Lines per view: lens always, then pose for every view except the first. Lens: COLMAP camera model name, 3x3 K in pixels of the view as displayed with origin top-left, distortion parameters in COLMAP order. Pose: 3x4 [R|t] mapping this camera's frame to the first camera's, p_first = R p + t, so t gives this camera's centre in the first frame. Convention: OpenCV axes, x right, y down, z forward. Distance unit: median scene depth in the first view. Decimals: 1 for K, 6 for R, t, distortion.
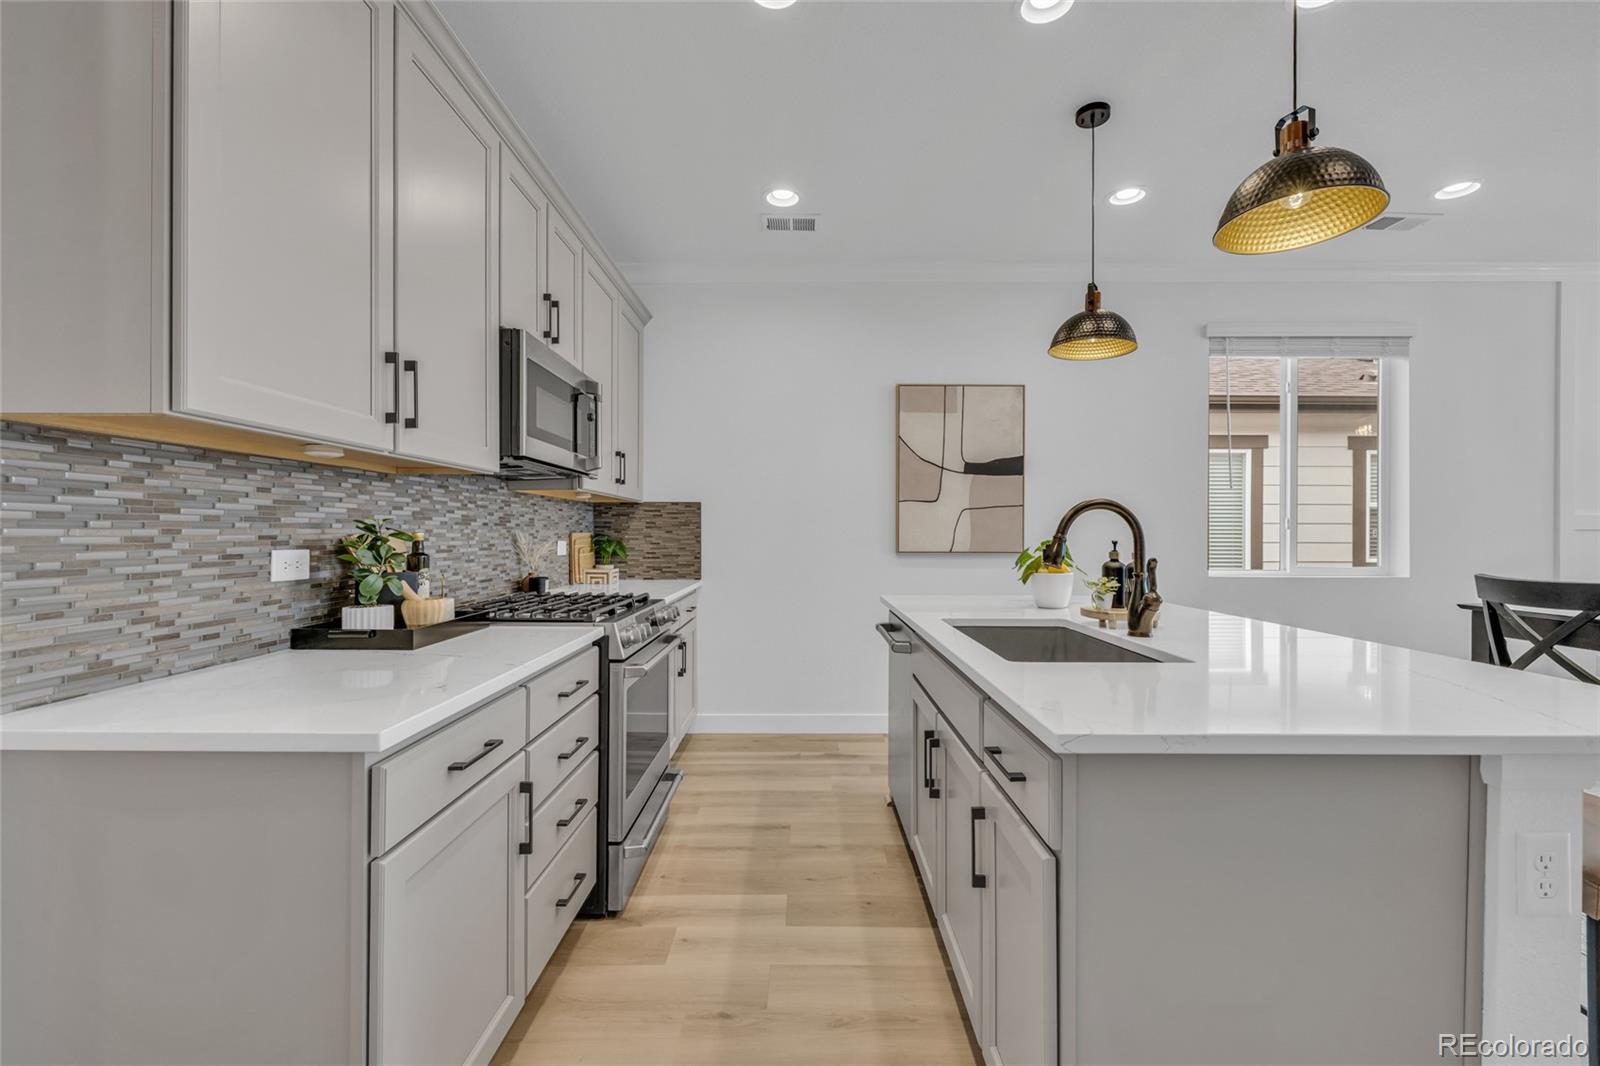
lens RADIAL K [[670.4, 0, 806.3], [0, 670.4, 532.5], [0, 0, 1]] dist [0.001556, 0.000197]
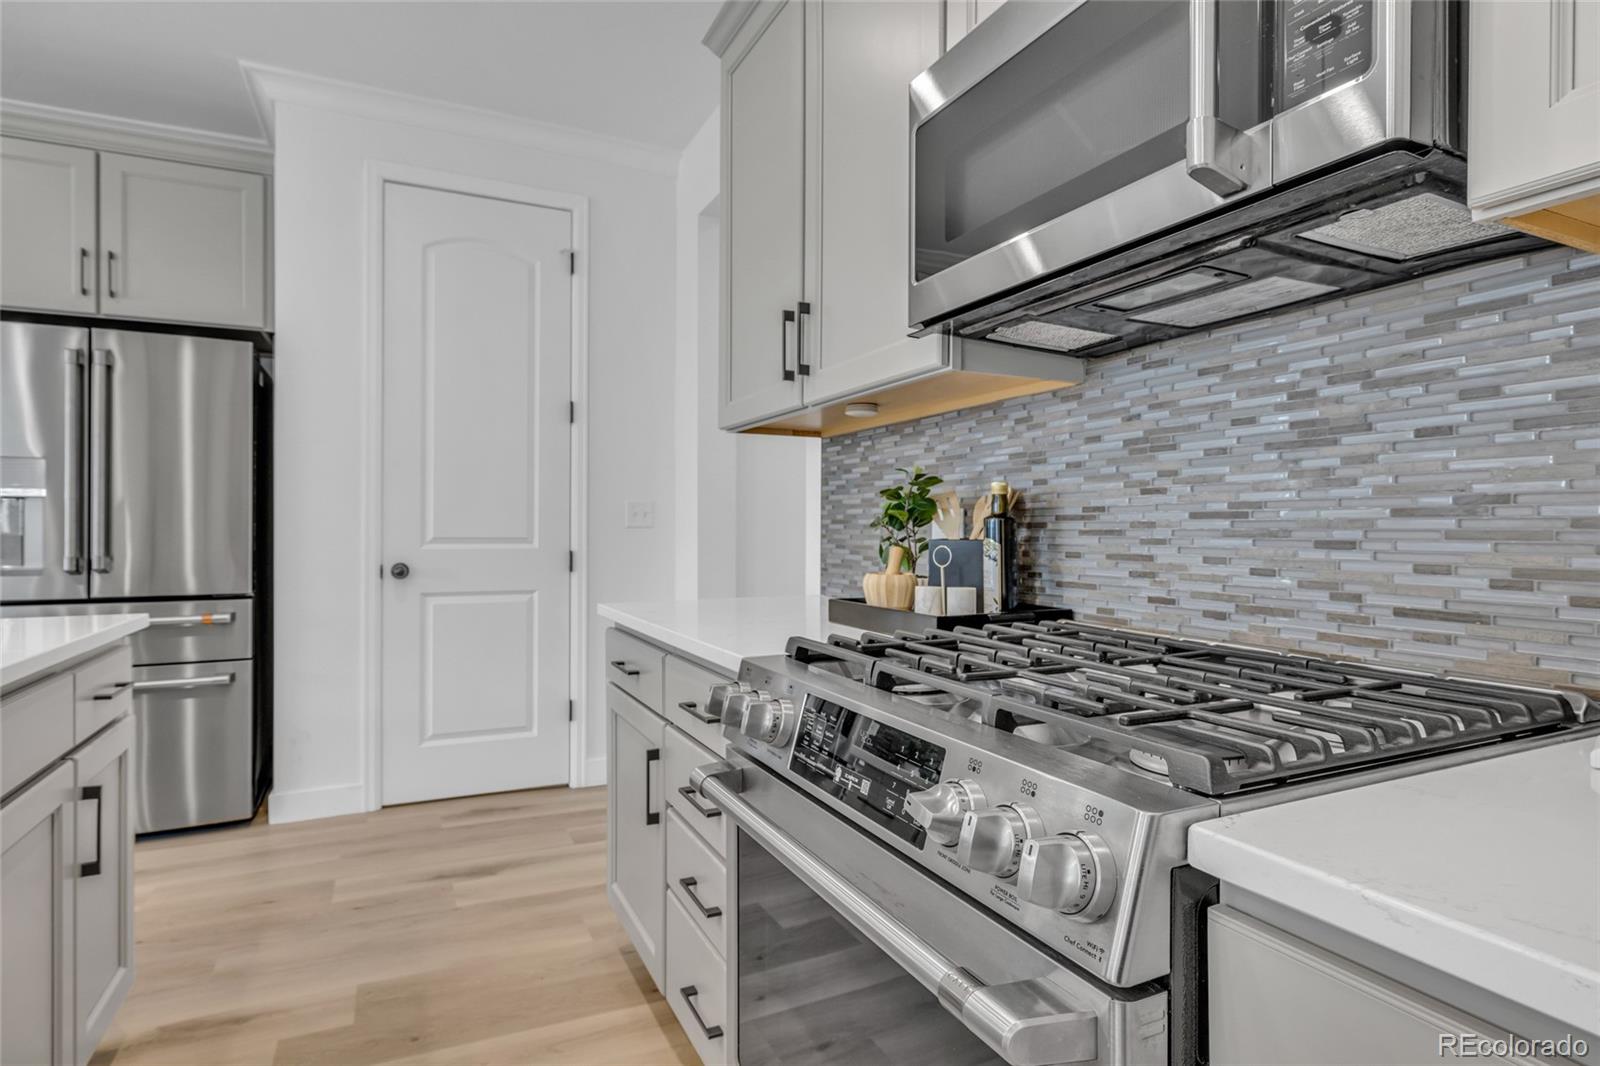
lens RADIAL K [[840.0, 0, 809.4], [0, 840.0, 527.7], [0, 0, 1]] dist [0.004701, -0.000941]
pose [[-0.896713, -0.003927, -0.442596, -0.033701], [-0.004140, 0.999991, -0.000483, 0.022297], [0.442594, 0.001399, -0.896721, 0.820348]]
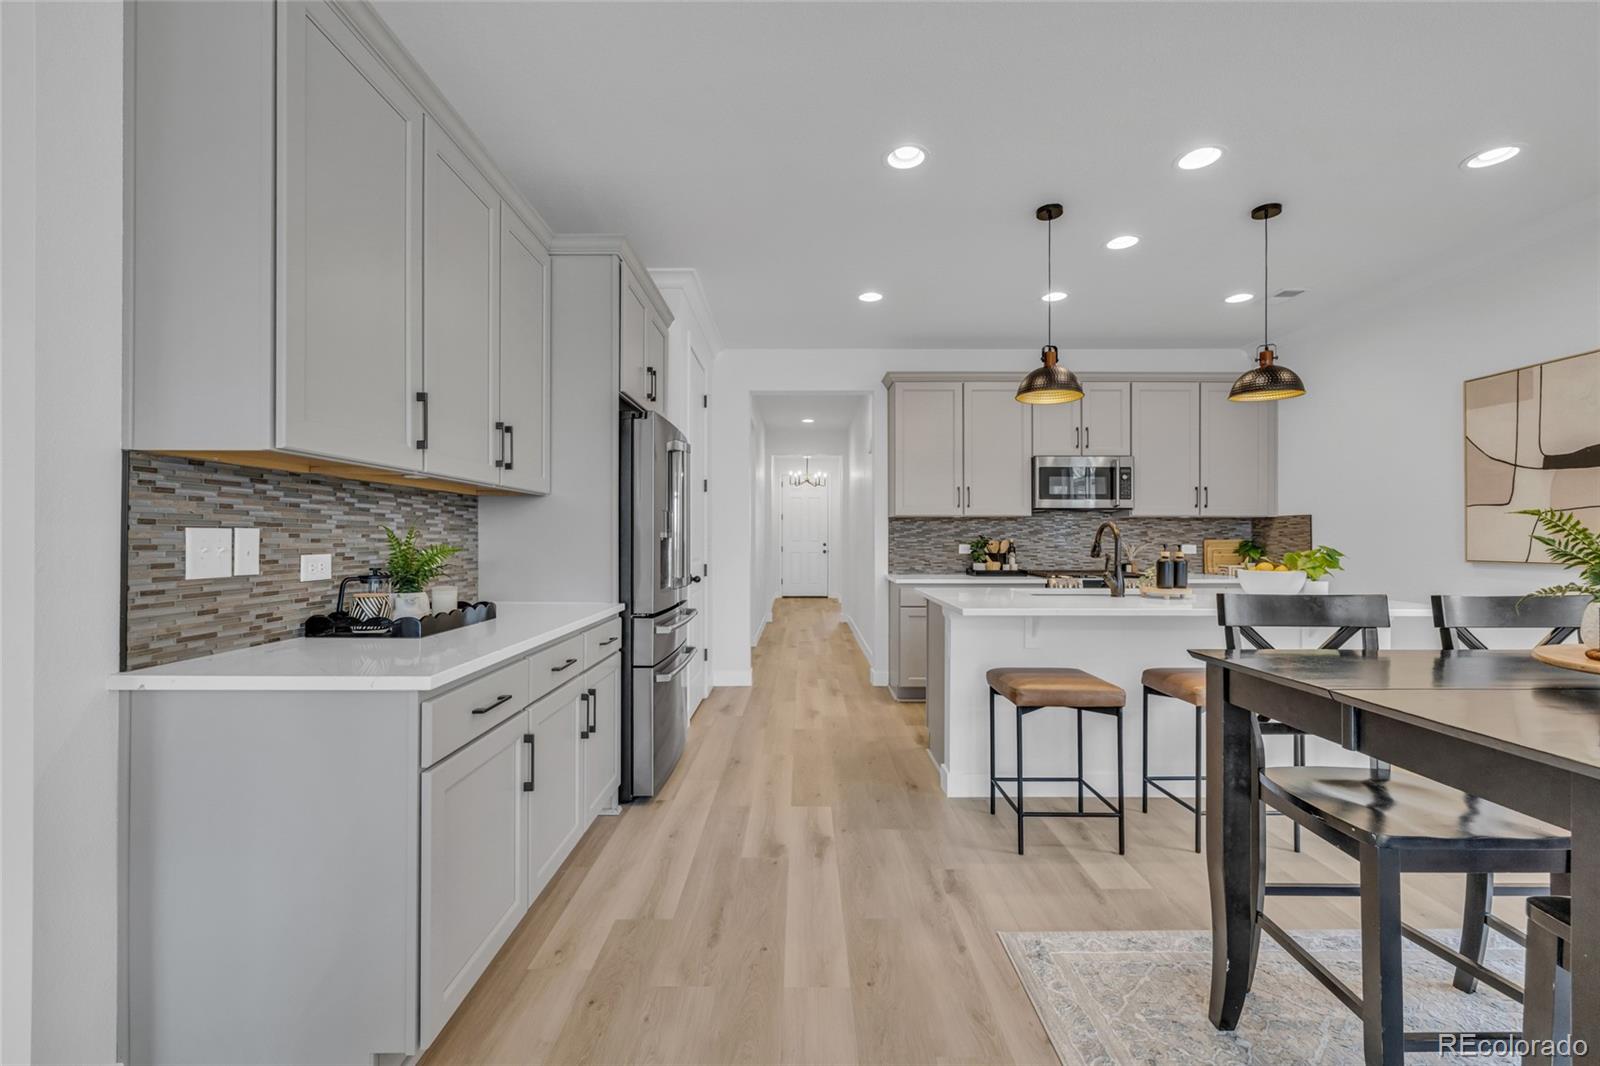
lens RADIAL K [[670.4, 0, 805.0], [0, 670.4, 535.4], [0, 0, 1]] dist [0.001556, 0.000197]
pose [[0.010207, -0.006253, -0.999928, 1.065381], [-0.001238, 0.999980, -0.006266, 0.001170], [0.999947, 0.001302, 0.010199, 0.070103]]
